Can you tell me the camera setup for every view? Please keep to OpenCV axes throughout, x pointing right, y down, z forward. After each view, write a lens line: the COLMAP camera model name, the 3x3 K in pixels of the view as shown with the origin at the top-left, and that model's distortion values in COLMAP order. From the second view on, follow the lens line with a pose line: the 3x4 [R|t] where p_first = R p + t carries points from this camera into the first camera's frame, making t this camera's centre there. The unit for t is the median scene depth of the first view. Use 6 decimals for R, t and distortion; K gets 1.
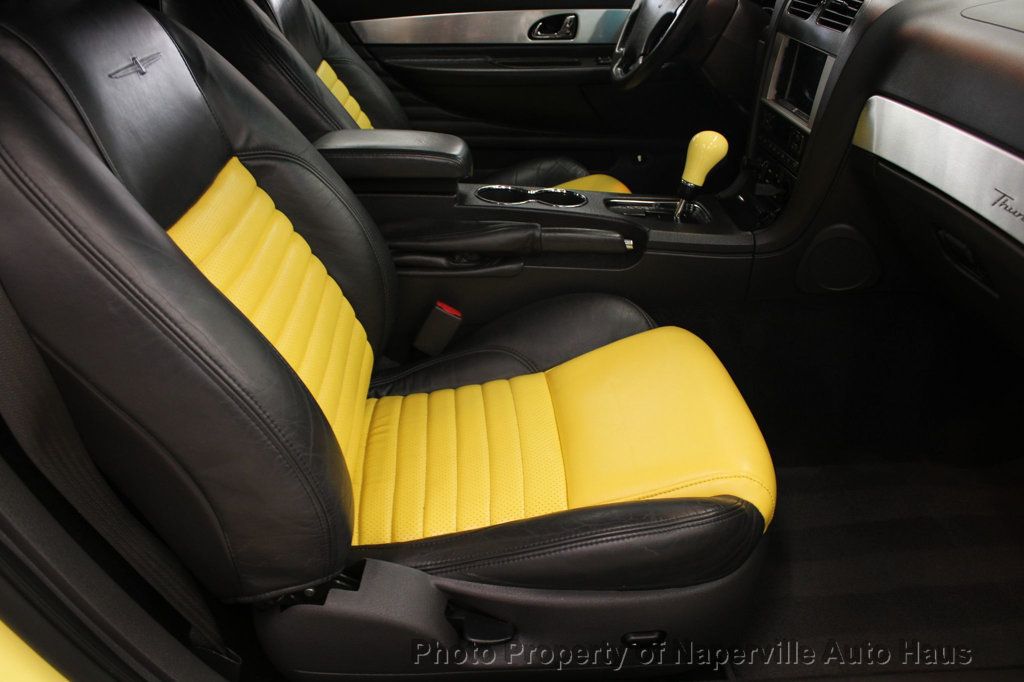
lens RADIAL K [[877.3, 0, 512.0], [0, 877.3, 341.0], [0, 0, 1]] dist [-0.157835, 0.172668]
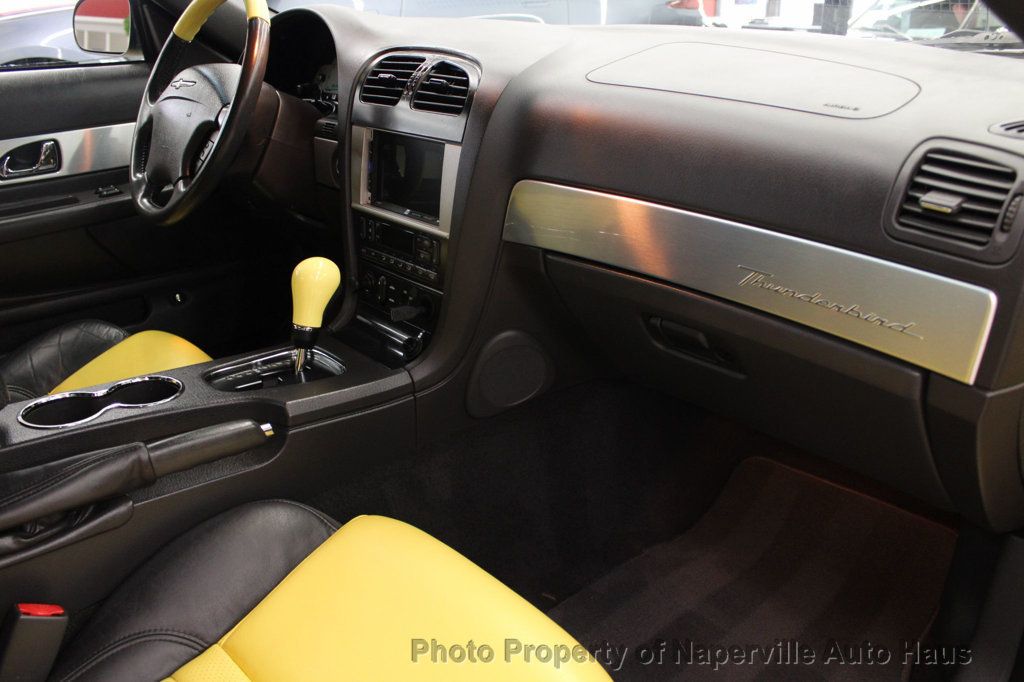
lens RADIAL K [[877.3, 0, 512.0], [0, 877.3, 341.0], [0, 0, 1]] dist [-0.157835, 0.172668]
pose [[0.802540, -0.252521, 0.540521, -0.075413], [0.301681, 0.953406, -0.002508, -0.112384], [-0.514703, 0.165078, 0.841327, 0.244106]]
